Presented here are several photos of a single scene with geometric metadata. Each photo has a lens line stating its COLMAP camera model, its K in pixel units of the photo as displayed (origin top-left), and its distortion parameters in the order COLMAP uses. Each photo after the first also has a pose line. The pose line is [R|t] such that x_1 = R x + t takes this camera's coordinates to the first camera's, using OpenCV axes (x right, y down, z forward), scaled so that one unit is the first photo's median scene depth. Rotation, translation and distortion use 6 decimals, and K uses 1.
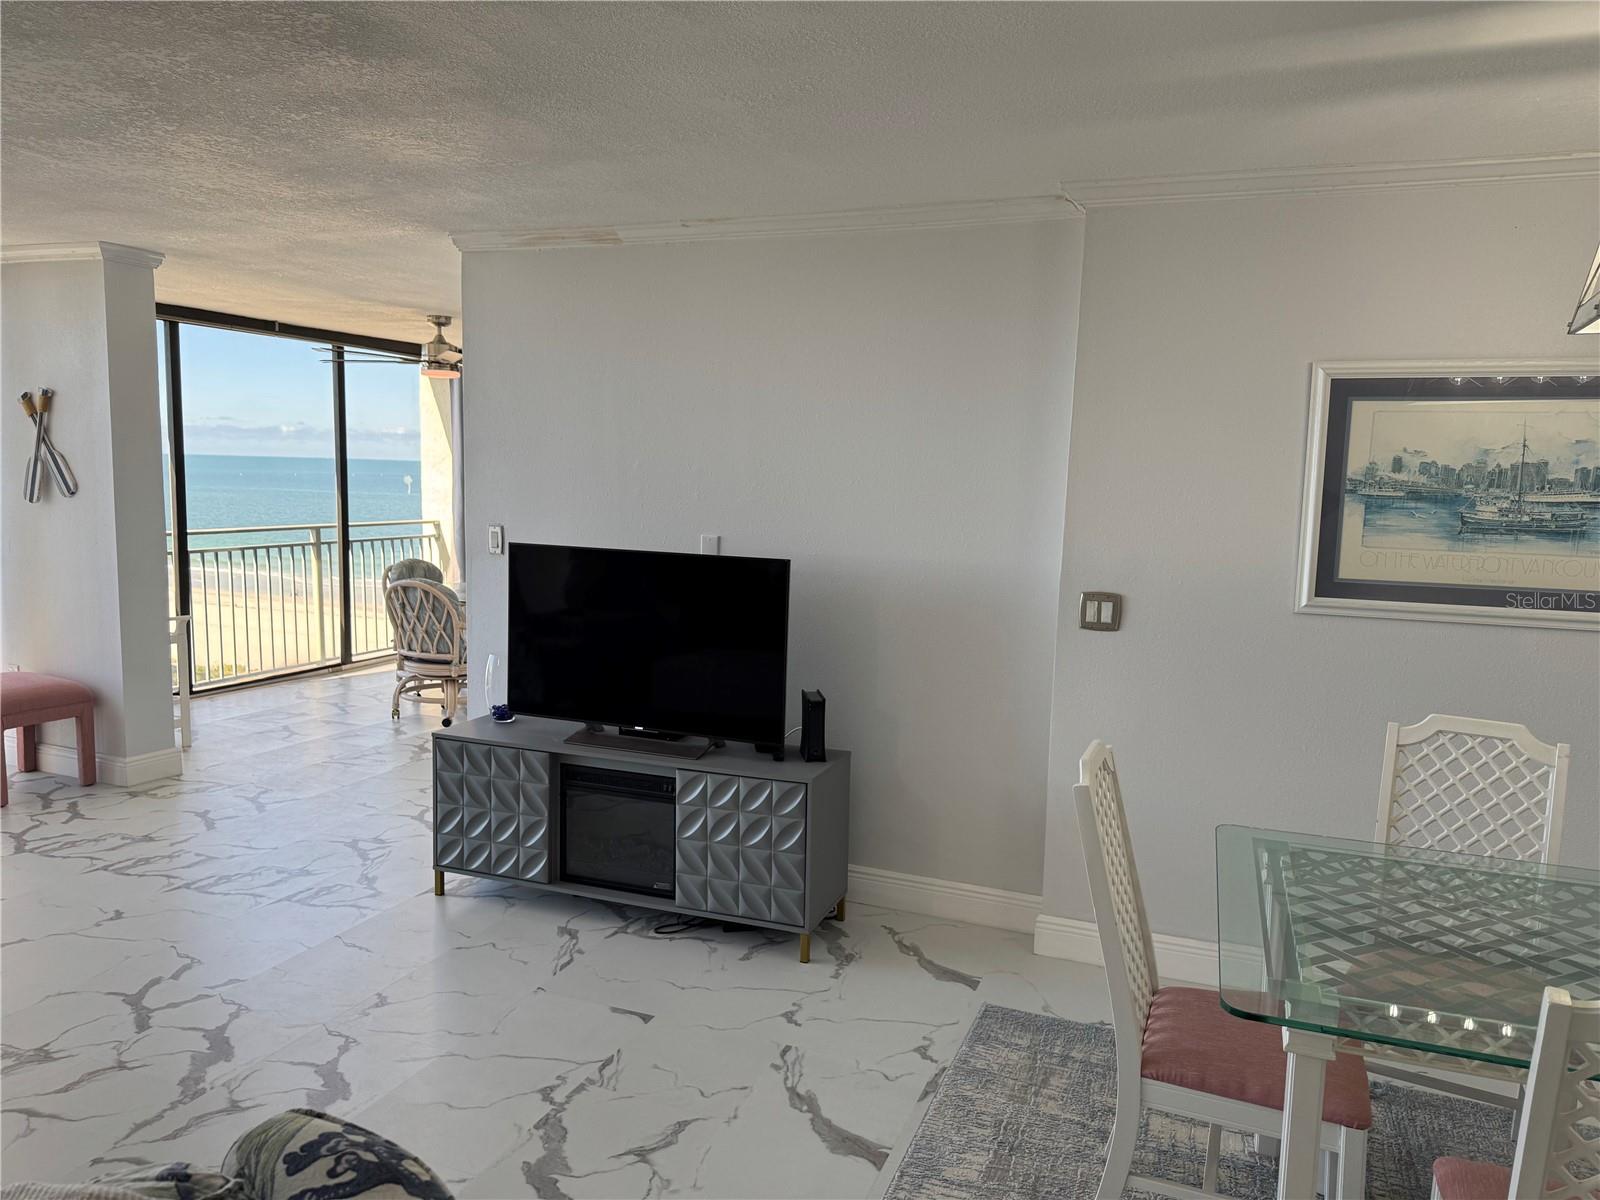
lens RADIAL K [[1137.9, 0, 800.0], [0, 1137.9, 600.0], [0, 0, 1]] dist [0.073738, 0.000235]
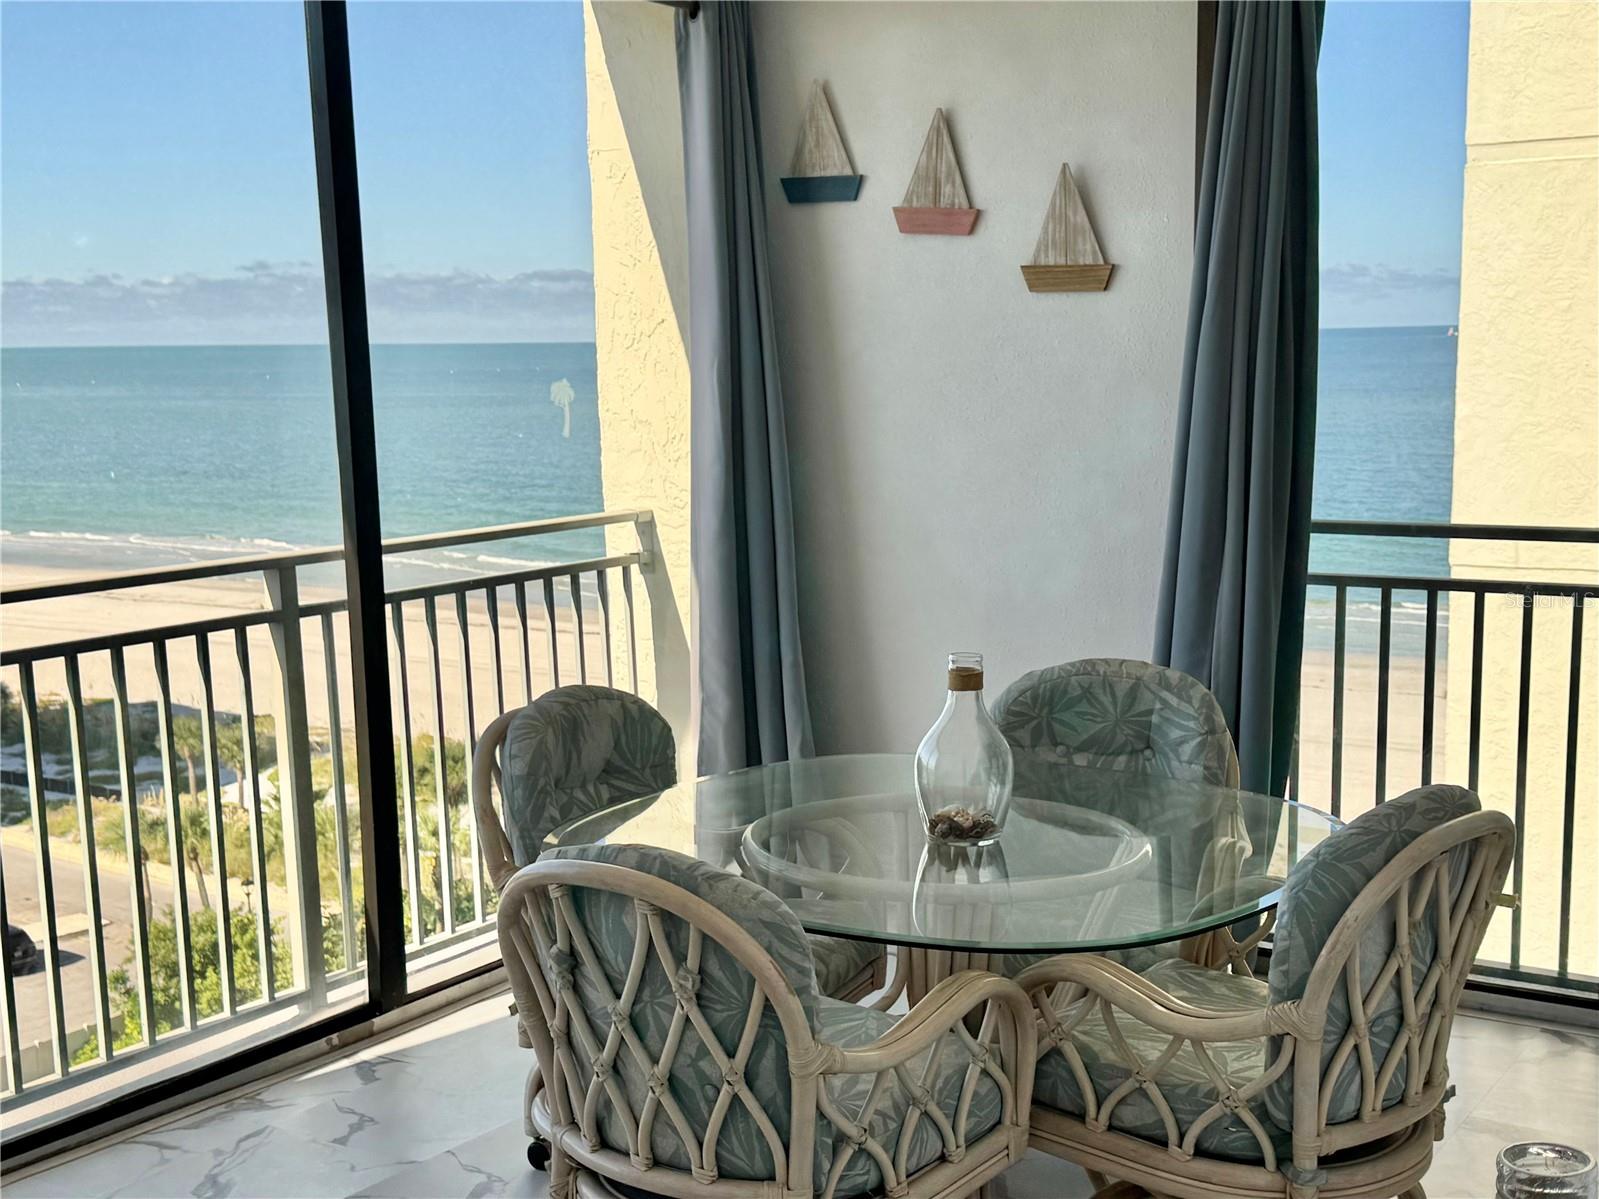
lens RADIAL K [[1925.2, 0, 799.5], [0, 1925.2, 599.5], [0, 0, 1]] dist [0.638847, -0.000820]
pose [[0.979291, -0.038658, -0.198733, -0.214918], [0.046062, 0.998401, 0.032770, -0.078144], [0.197148, -0.041245, 0.979506, 0.610074]]
